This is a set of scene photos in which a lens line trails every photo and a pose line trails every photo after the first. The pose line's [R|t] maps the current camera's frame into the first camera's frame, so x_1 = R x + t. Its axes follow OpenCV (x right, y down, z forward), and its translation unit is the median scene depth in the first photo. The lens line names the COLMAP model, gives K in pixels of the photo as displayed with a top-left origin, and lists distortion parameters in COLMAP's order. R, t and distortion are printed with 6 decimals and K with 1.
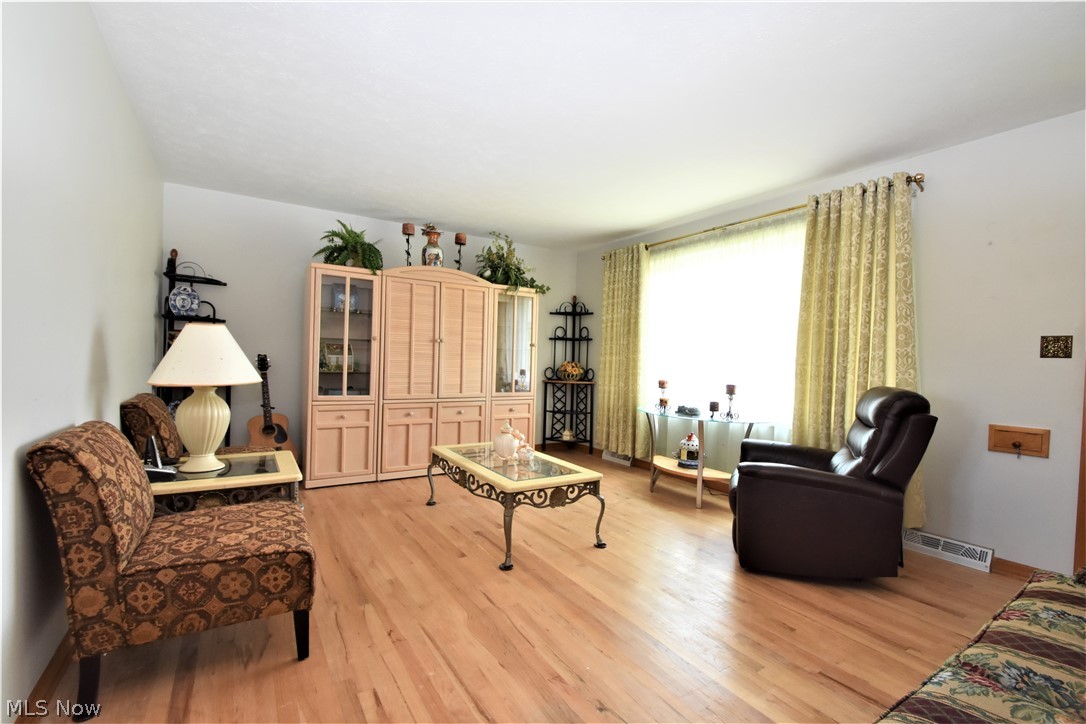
lens RADIAL K [[474.8, 0, 541.9], [0, 474.8, 363.5], [0, 0, 1]] dist [0.004268, -0.013929]
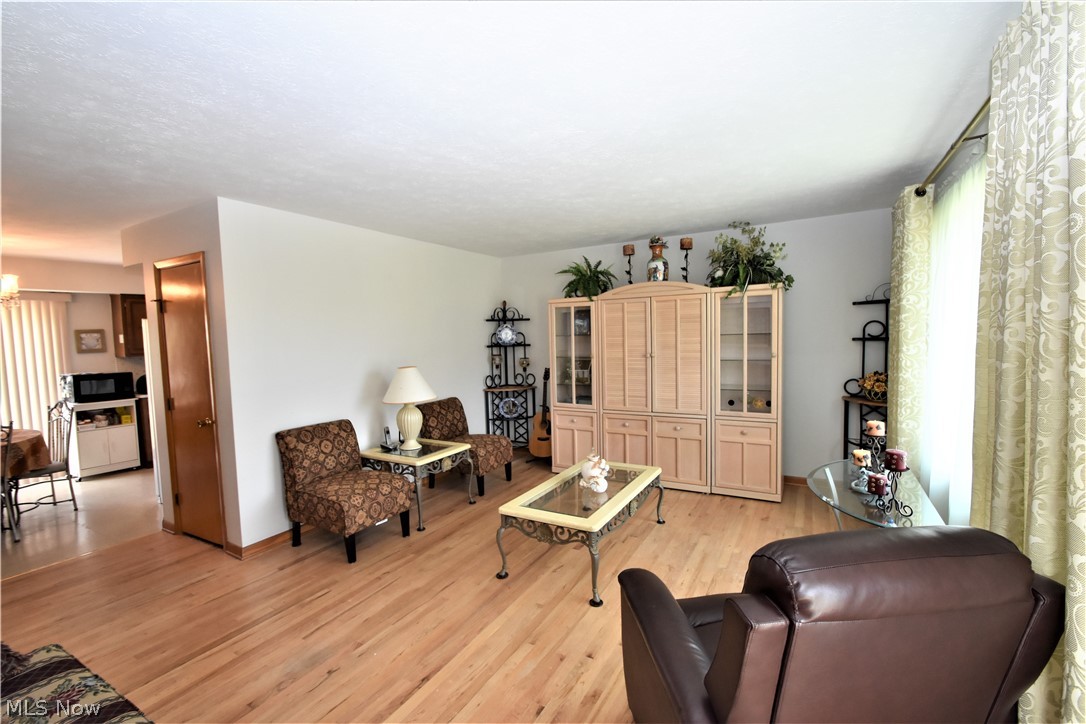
lens RADIAL K [[474.8, 0, 541.9], [0, 474.8, 363.5], [0, 0, 1]] dist [0.004268, -0.013929]
pose [[0.466716, 0.013637, -0.884302, 0.623433], [0.031881, 0.998972, 0.032231, -0.077792], [0.883833, -0.043236, 0.465801, 0.358745]]
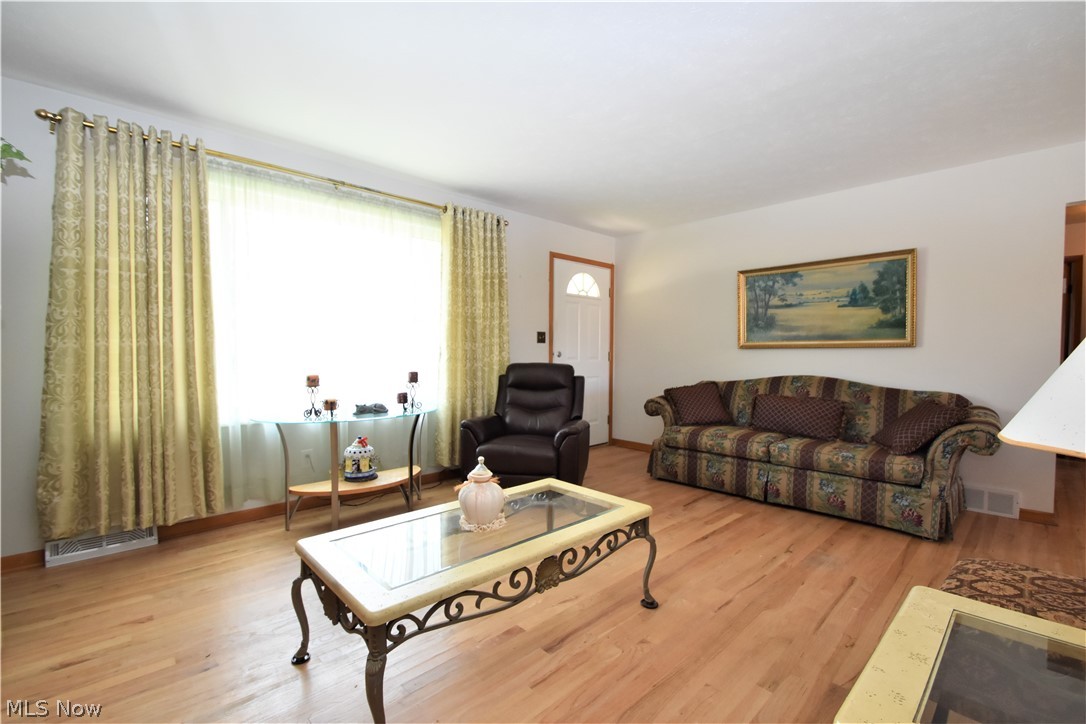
lens RADIAL K [[474.8, 0, 541.9], [0, 474.8, 363.5], [0, 0, 1]] dist [0.004268, -0.013929]
pose [[-0.191665, -0.048960, 0.980238, -0.516759], [0.001900, 0.998735, 0.050255, -0.017018], [-0.981458, 0.011495, -0.191330, 0.839478]]
